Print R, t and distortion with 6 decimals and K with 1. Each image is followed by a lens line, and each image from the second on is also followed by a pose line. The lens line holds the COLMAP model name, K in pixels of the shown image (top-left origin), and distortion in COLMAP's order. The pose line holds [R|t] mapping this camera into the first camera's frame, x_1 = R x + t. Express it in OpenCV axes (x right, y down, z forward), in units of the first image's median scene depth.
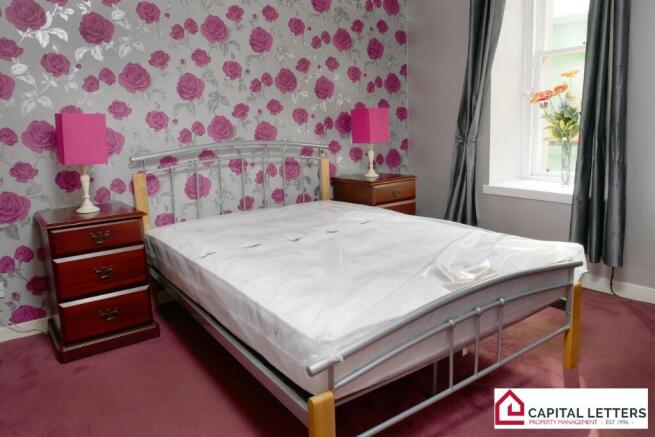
lens RADIAL K [[484.3, 0, 331.0], [0, 484.3, 216.5], [0, 0, 1]] dist [-0.013451, -0.001612]
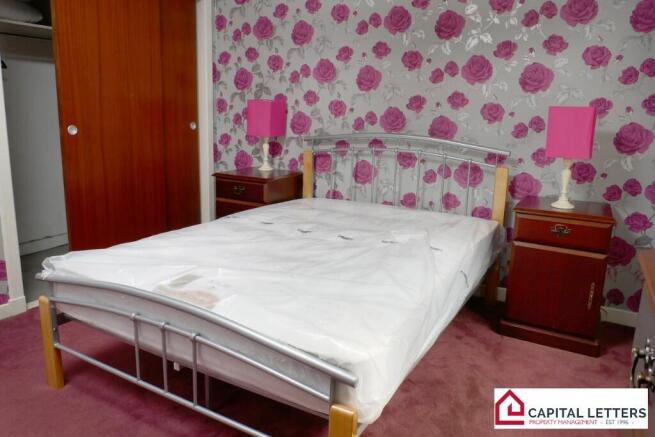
lens RADIAL K [[484.3, 0, 331.0], [0, 484.3, 216.5], [0, 0, 1]] dist [-0.013451, -0.001612]
pose [[0.418858, 0.236698, -0.876660, 0.676930], [-0.224472, 0.962456, 0.152613, -0.118807], [0.879870, 0.132862, 0.456264, 0.479092]]
